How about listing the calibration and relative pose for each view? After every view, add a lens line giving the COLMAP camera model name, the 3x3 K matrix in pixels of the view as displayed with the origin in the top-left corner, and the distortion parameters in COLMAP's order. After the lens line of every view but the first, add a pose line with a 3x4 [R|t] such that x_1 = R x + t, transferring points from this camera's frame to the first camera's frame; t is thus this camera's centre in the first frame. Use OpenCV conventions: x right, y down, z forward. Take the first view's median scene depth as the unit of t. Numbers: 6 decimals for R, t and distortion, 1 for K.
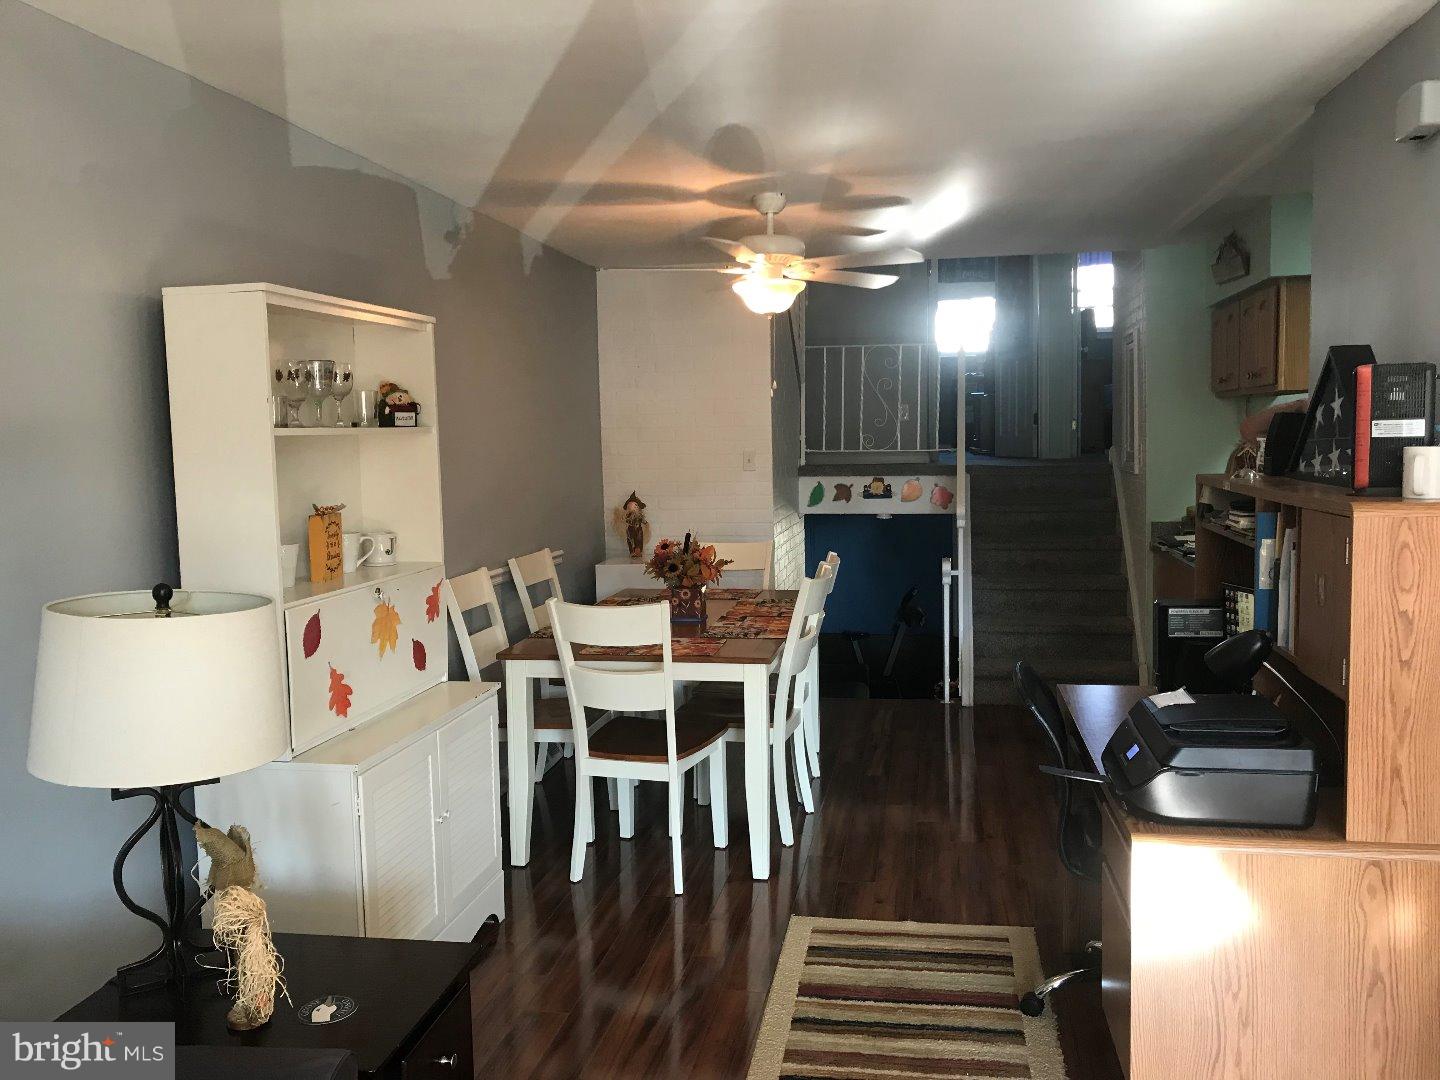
lens RADIAL K [[1165.5, 0, 720.0], [0, 1165.5, 540.0], [0, 0, 1]] dist [0.044897, -0.085997]
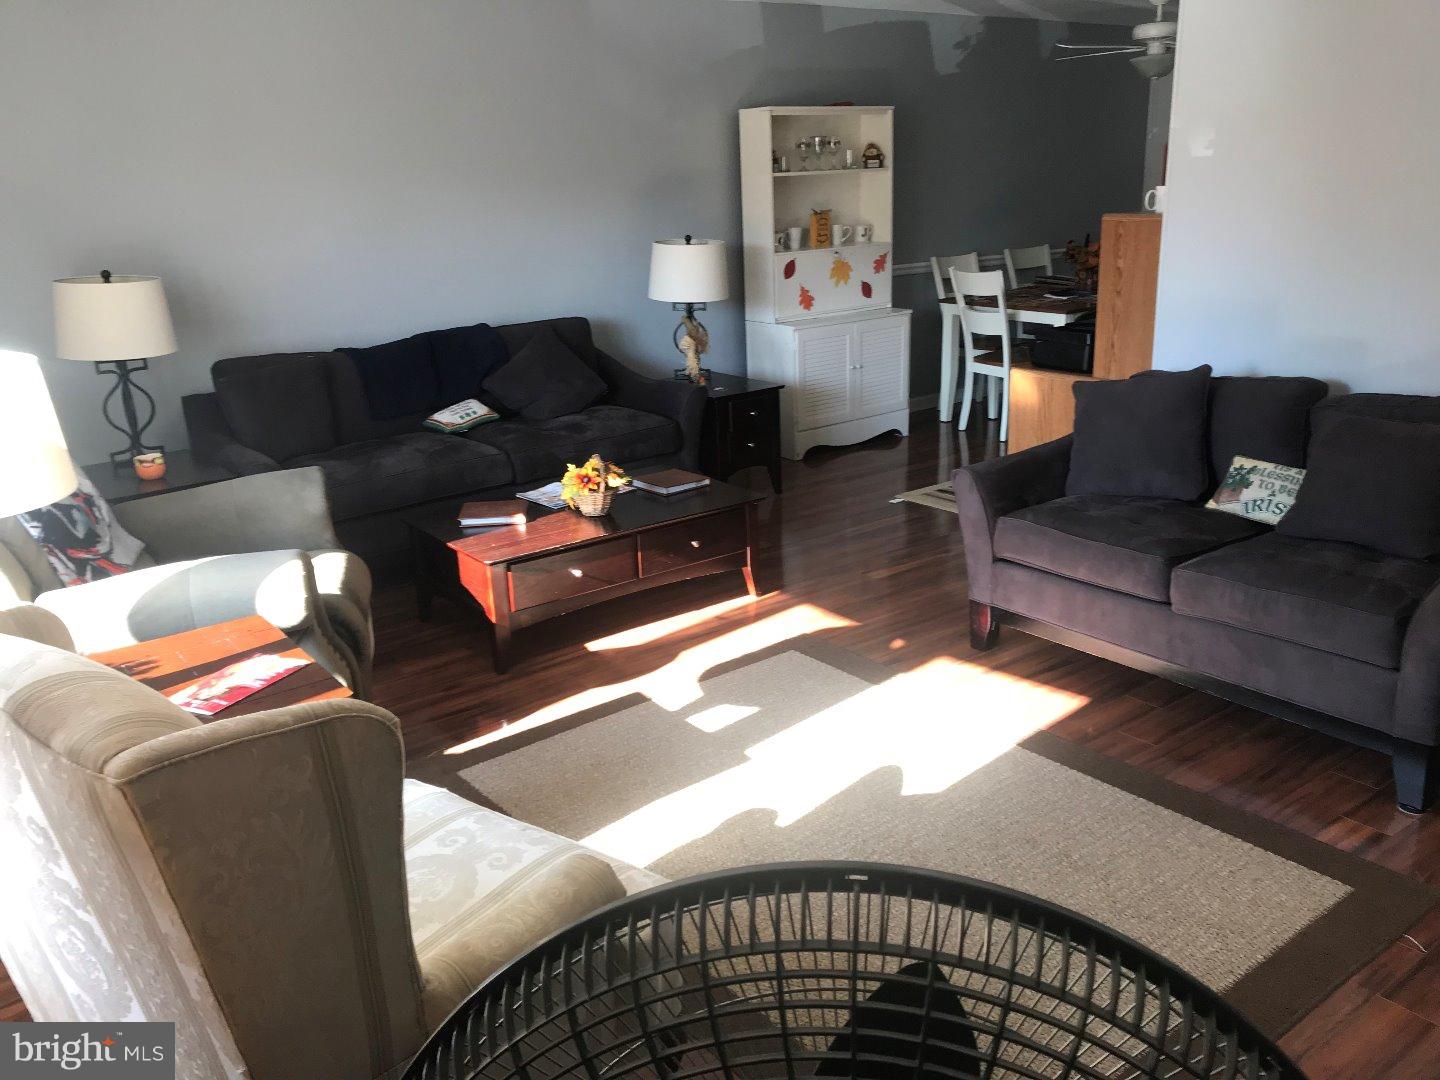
lens RADIAL K [[1165.5, 0, 720.0], [0, 1165.5, 540.0], [0, 0, 1]] dist [0.044897, -0.085997]
pose [[0.737198, 0.198877, -0.645746, 0.813365], [-0.040748, 0.967048, 0.251313, 0.018925], [0.674447, -0.158955, 0.721009, -0.582680]]
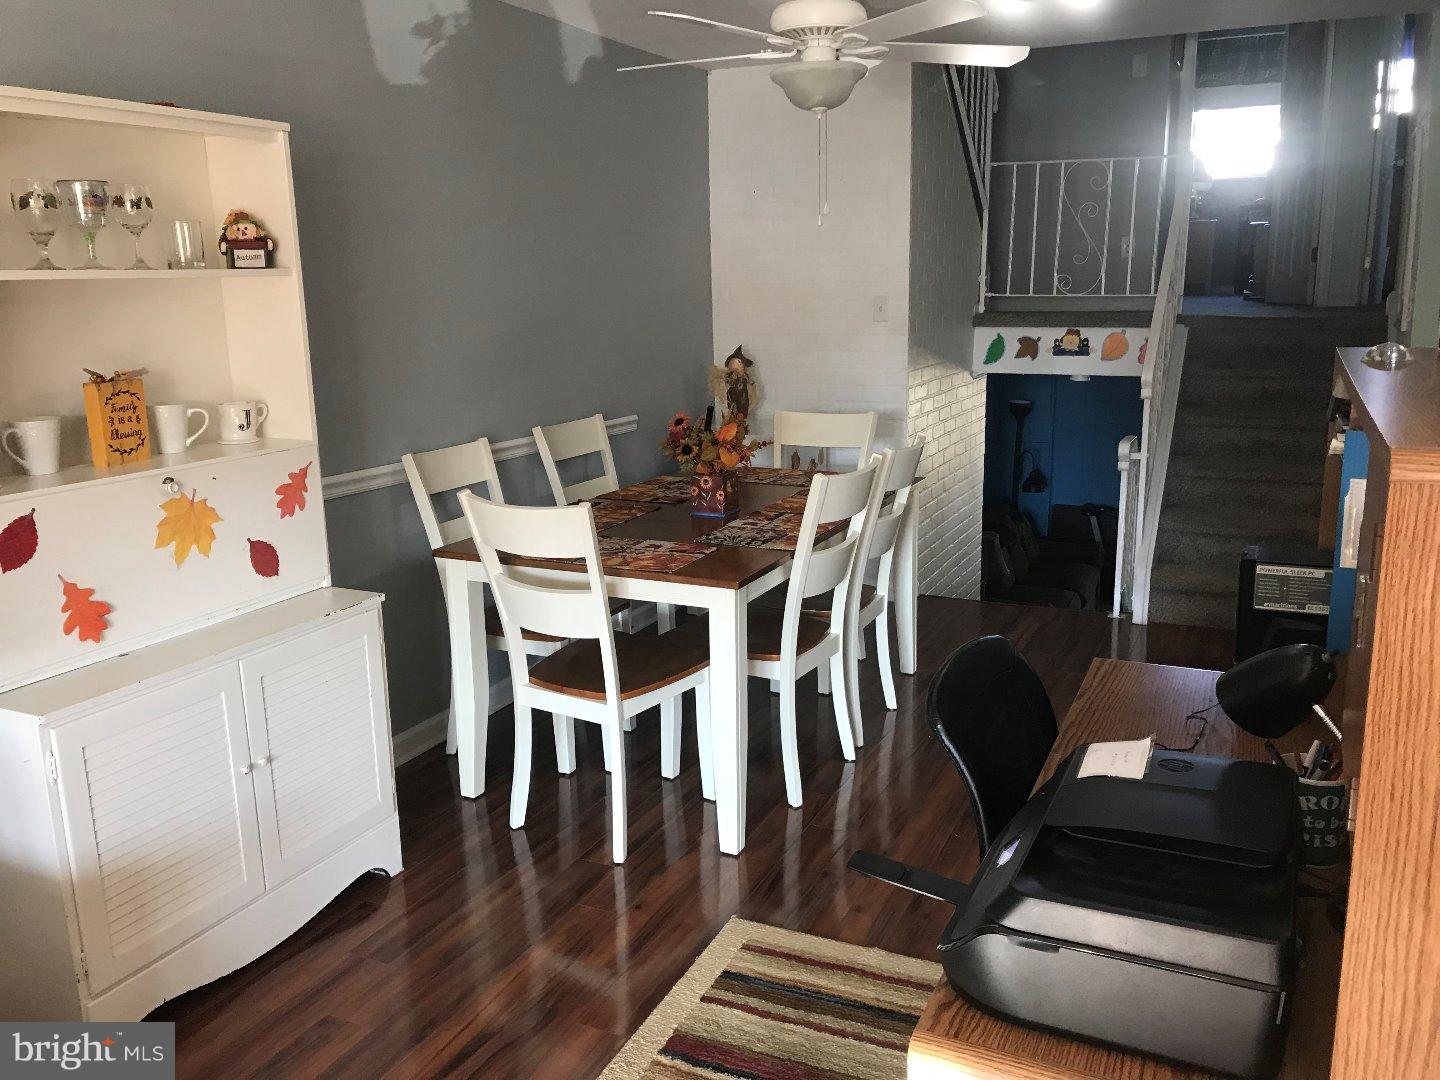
lens RADIAL K [[1165.5, 0, 720.0], [0, 1165.5, 540.0], [0, 0, 1]] dist [0.044897, -0.085997]
pose [[0.965339, 0.057306, -0.254632, 0.221202], [-0.022754, 0.990362, 0.136621, -0.027633], [0.260007, -0.126092, 0.957339, 0.274919]]
